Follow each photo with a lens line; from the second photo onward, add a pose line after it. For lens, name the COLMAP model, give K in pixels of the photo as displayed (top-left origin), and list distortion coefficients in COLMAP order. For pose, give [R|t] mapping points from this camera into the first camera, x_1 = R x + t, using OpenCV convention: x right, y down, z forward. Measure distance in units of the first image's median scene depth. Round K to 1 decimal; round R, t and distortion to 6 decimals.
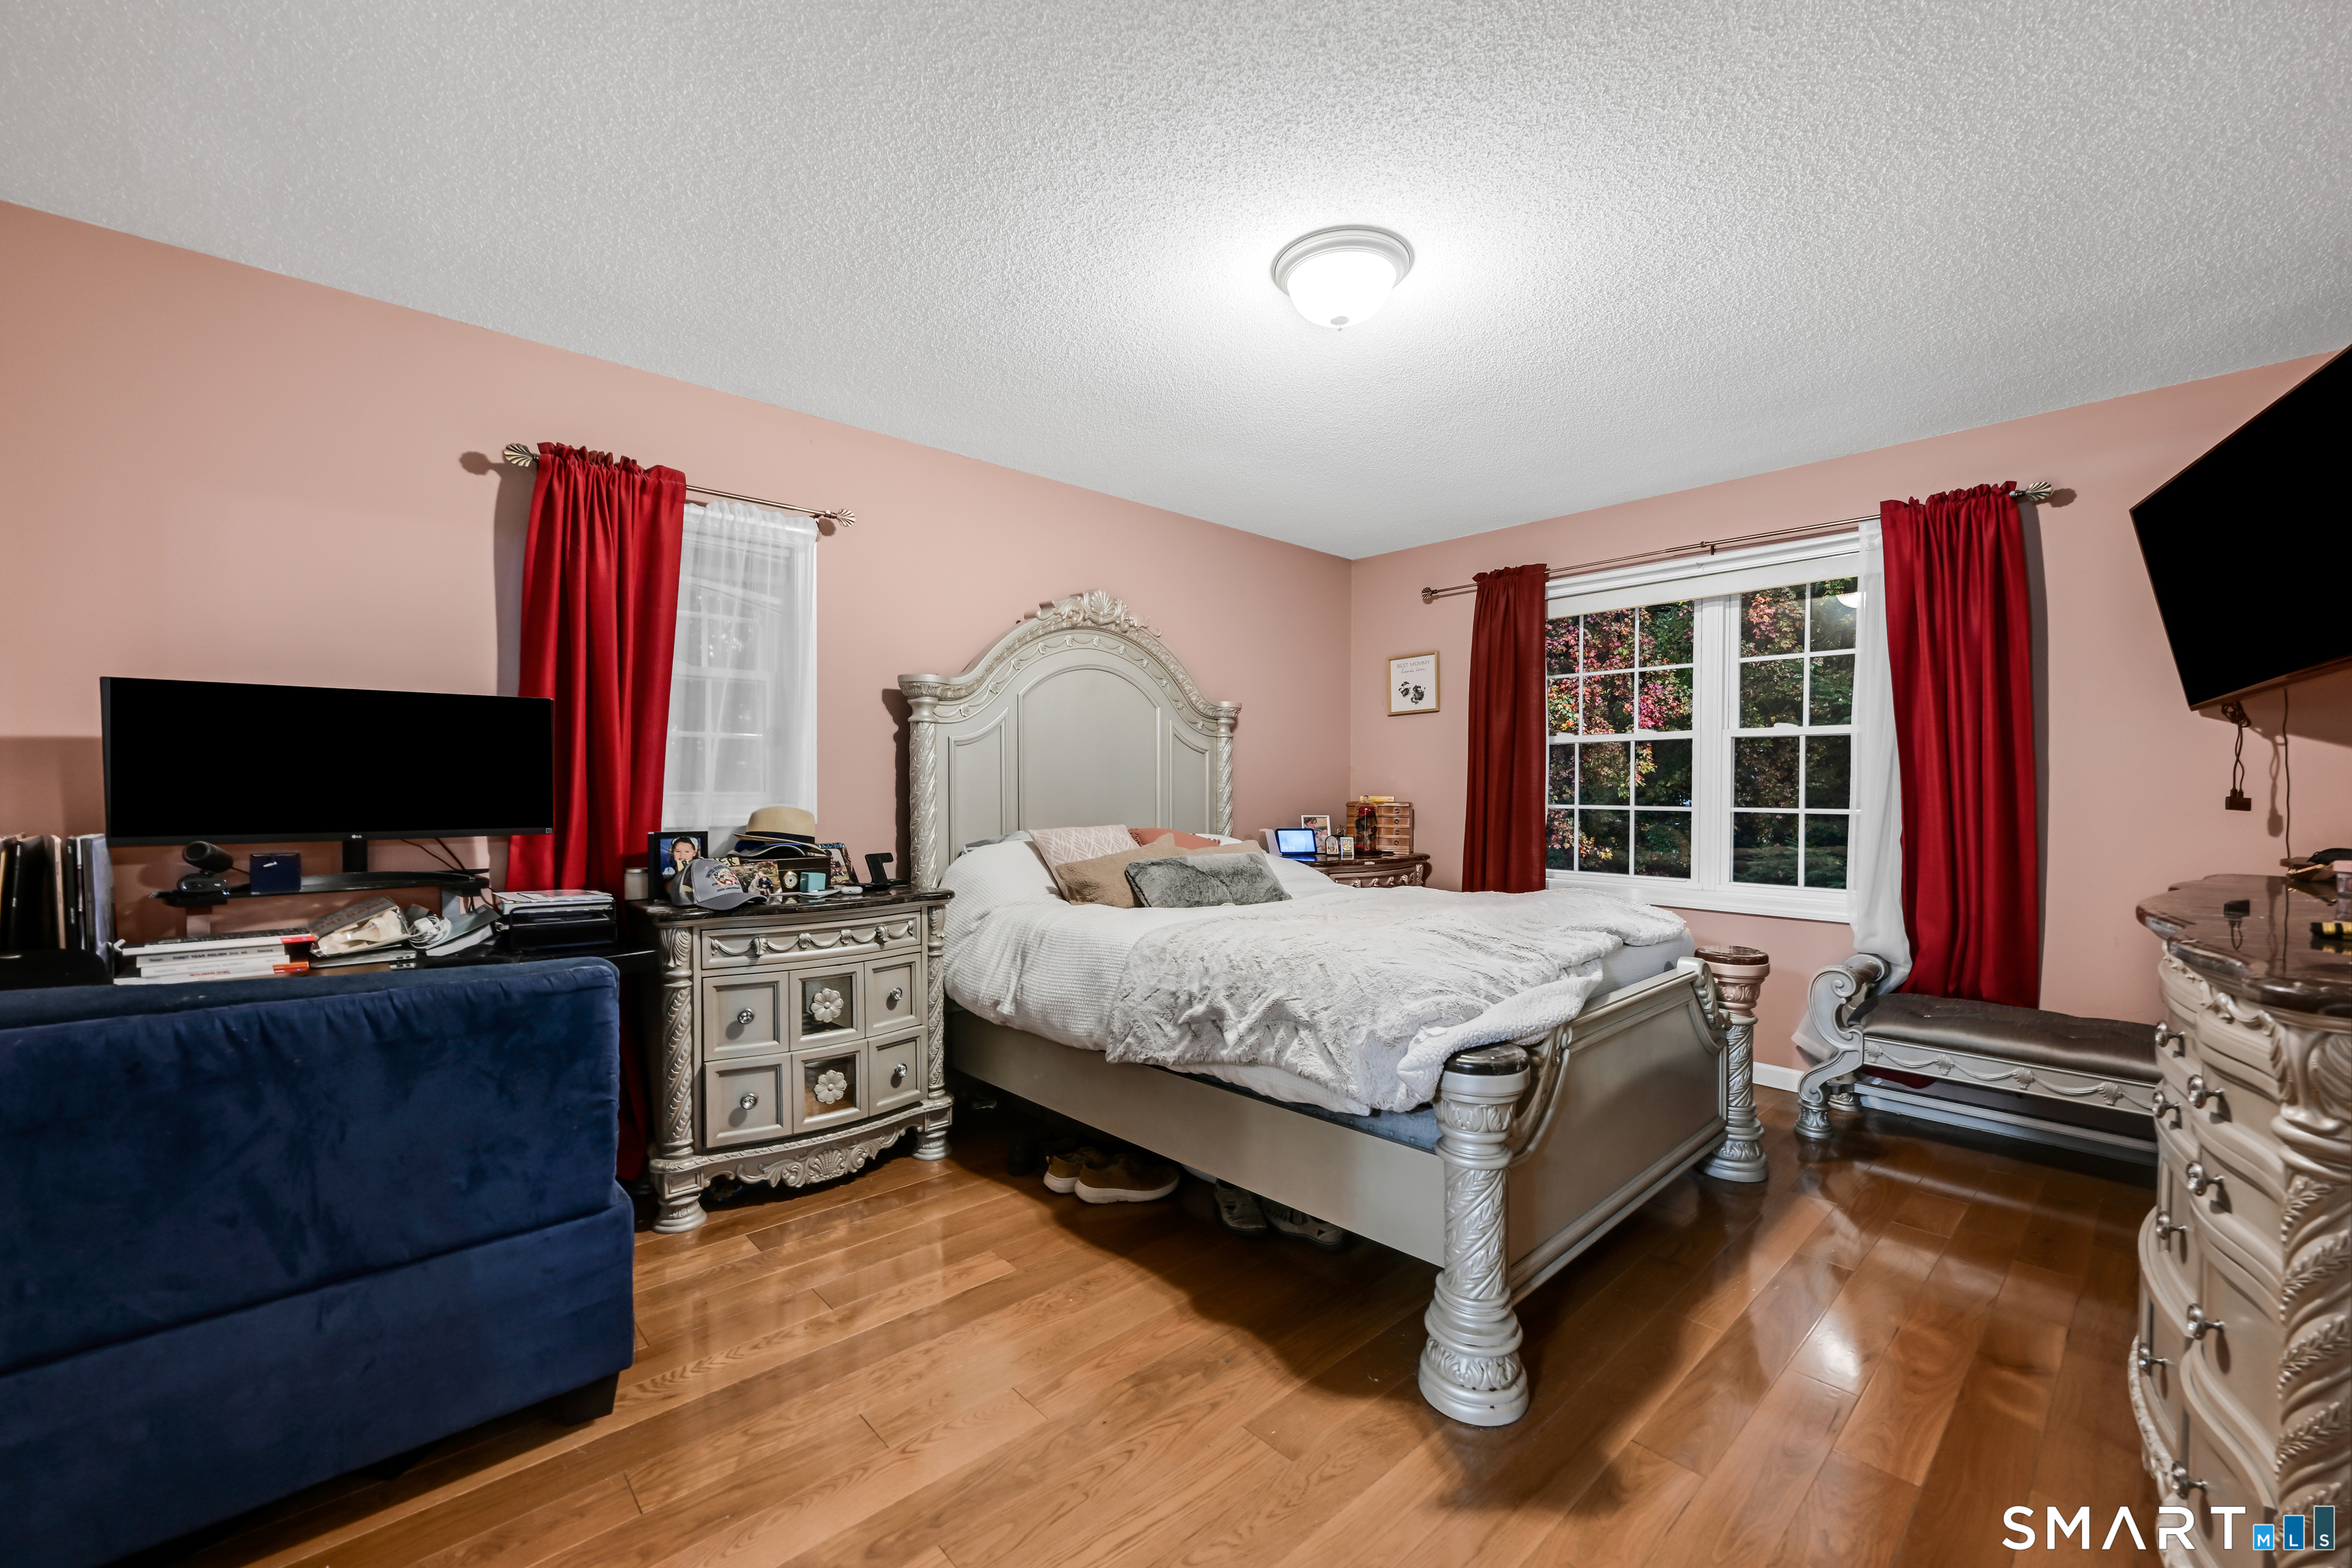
lens RADIAL K [[943.6, 0, 1212.3], [0, 943.6, 786.5], [0, 0, 1]] dist [-0.000602, 0.000003]
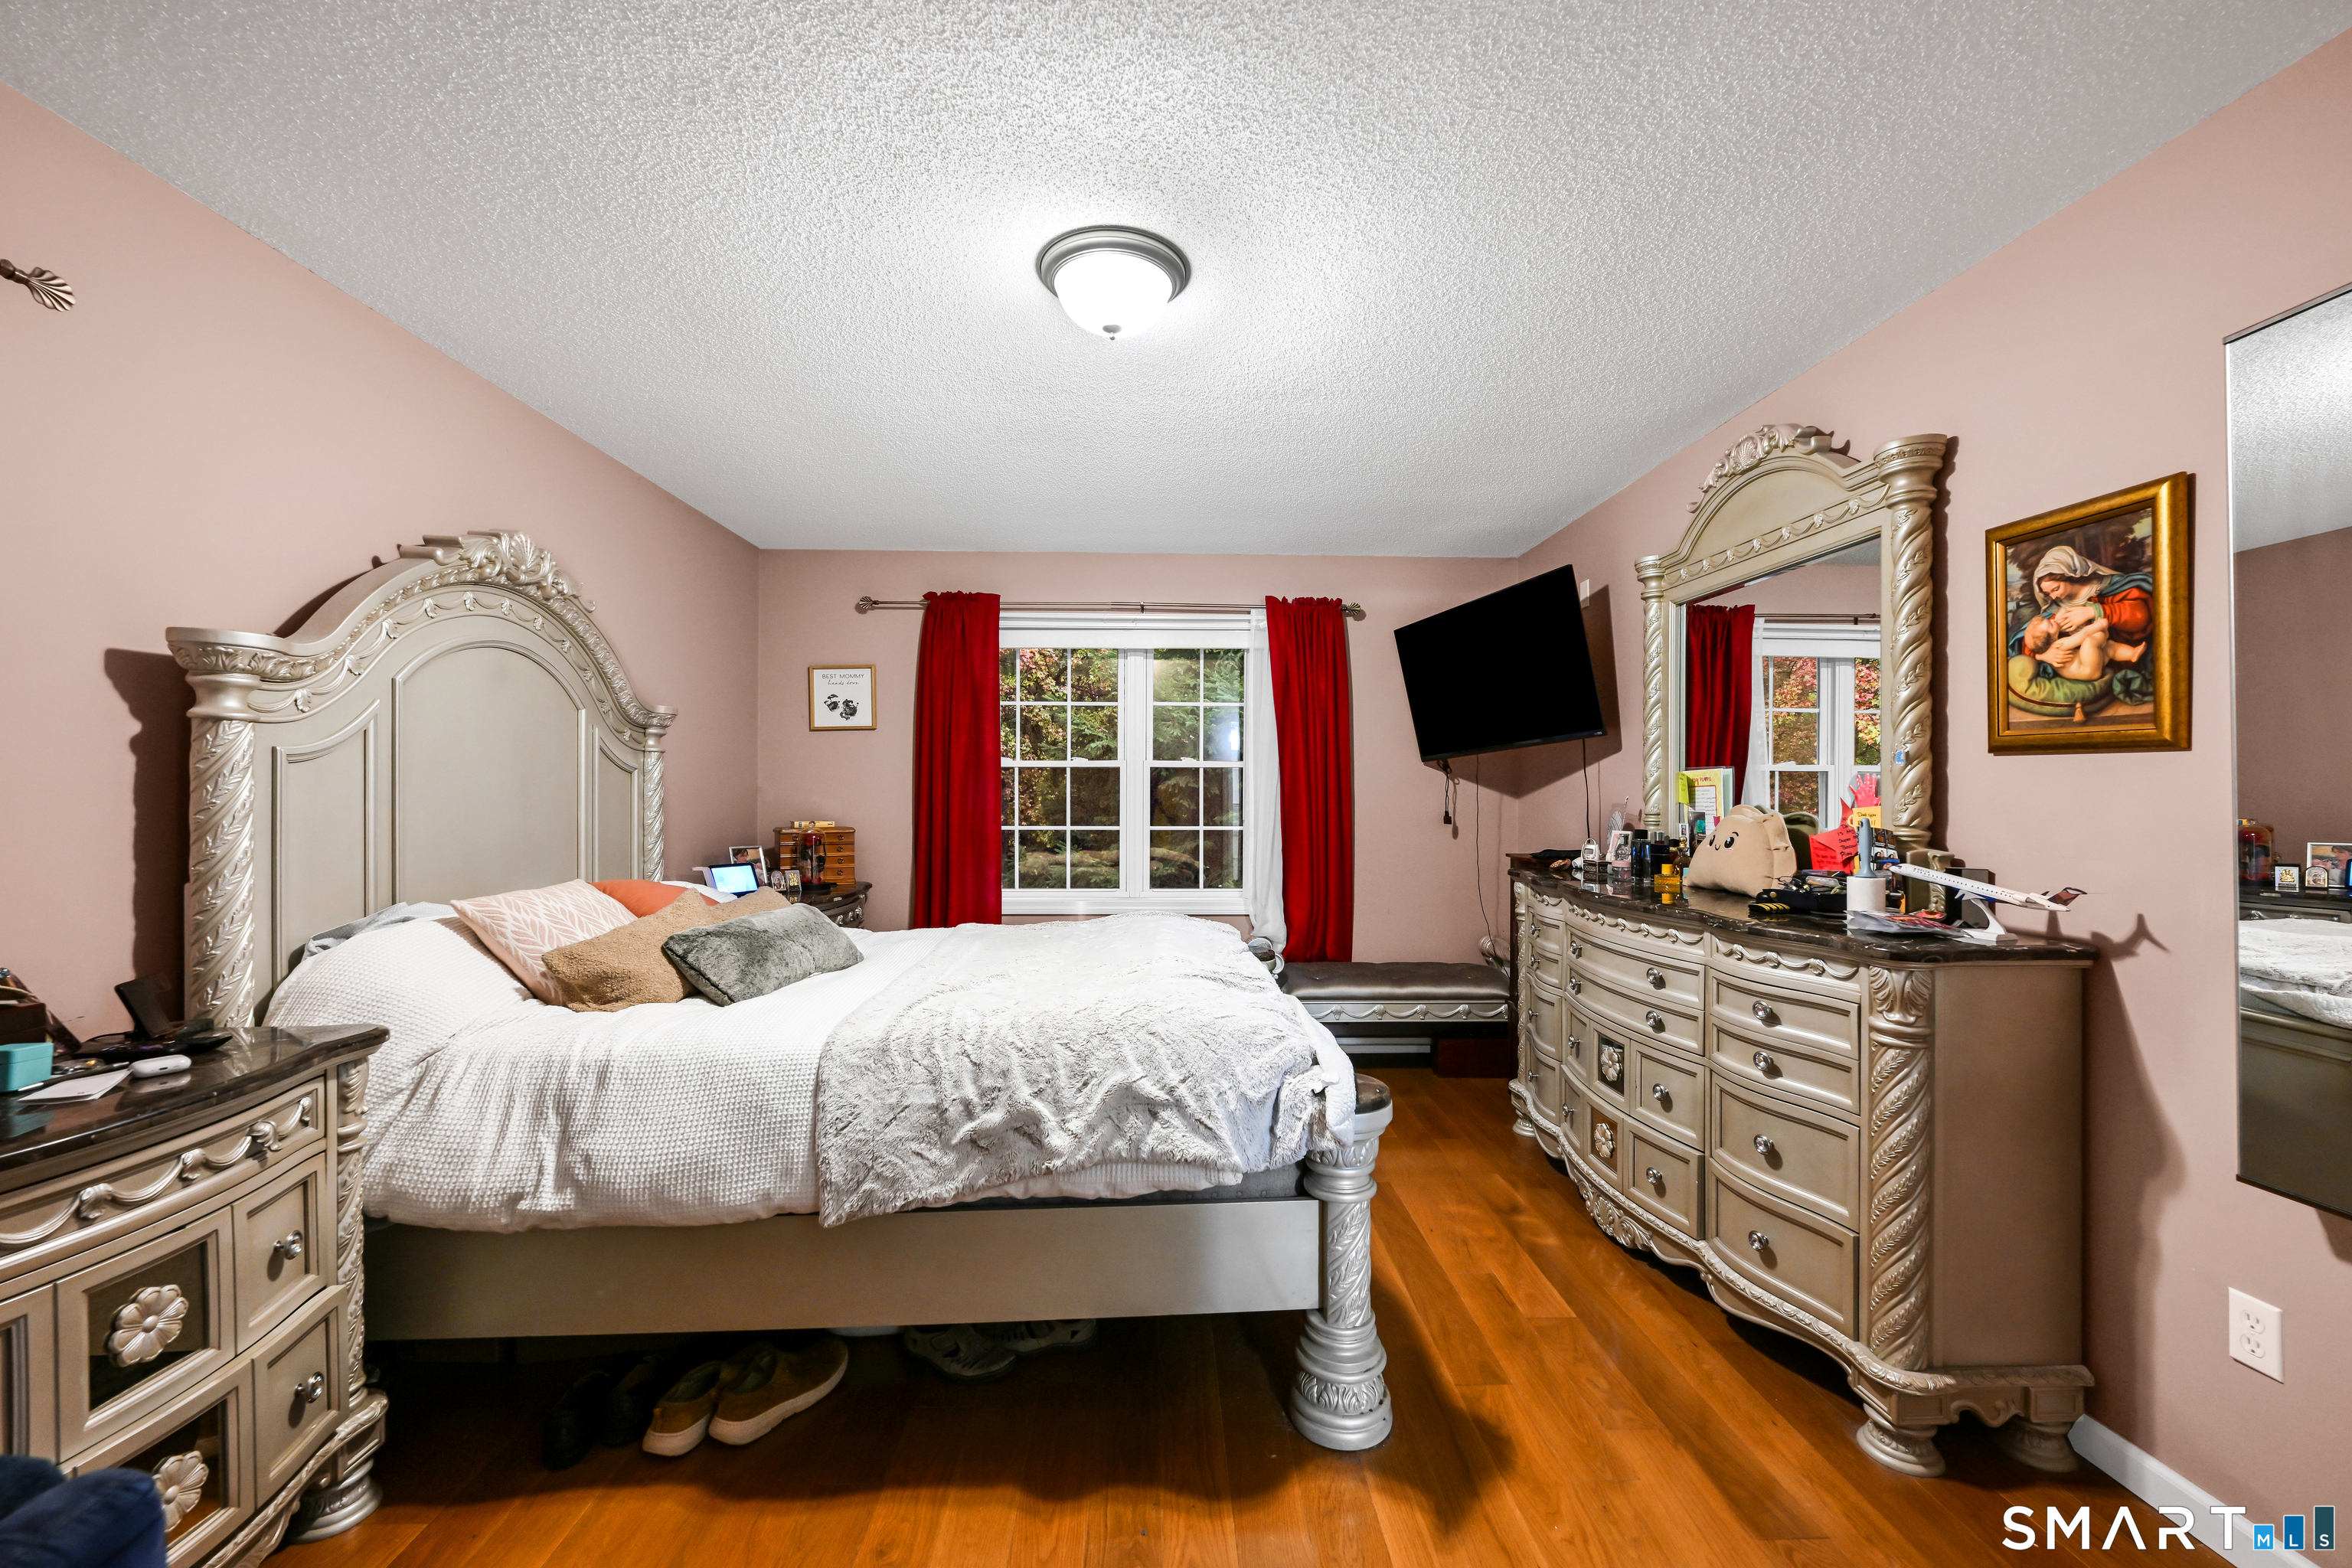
lens RADIAL K [[899.0, 0, 1178.9], [0, 899.0, 774.6], [0, 0, 1]] dist [-0.000800, -0.000018]
pose [[0.665503, 0.012914, 0.746283, -0.371124], [-0.001328, 0.999869, -0.016119, -0.033244], [-0.746394, 0.009736, 0.665433, 0.287893]]
